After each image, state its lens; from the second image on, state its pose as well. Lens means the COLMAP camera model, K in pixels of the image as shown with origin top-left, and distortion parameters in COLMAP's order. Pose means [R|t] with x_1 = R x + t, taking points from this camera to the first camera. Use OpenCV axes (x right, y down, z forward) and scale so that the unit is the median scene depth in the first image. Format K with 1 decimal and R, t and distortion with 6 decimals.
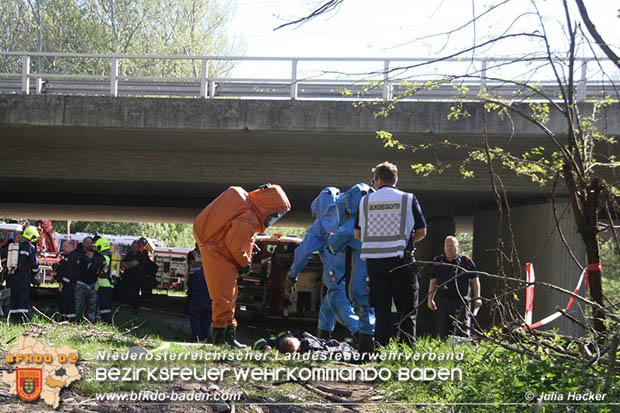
lens RADIAL K [[1475.0, 0, 310.0], [0, 1475.0, 206.5], [0, 0, 1]] dist [-0.006573, -0.079332]
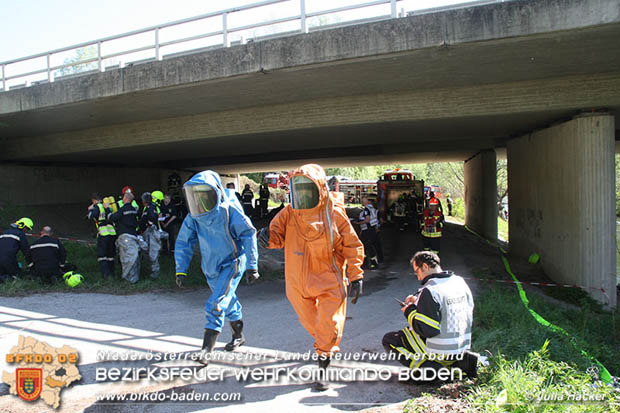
lens RADIAL K [[537.1, 0, 310.0], [0, 537.1, 206.5], [0, 0, 1]] dist [-0.163762, 0.003265]
pose [[0.964279, -0.066466, -0.256416, 0.075600], [0.087017, 0.993770, 0.069640, 0.018258], [0.250190, -0.089465, 0.964055, 0.644759]]
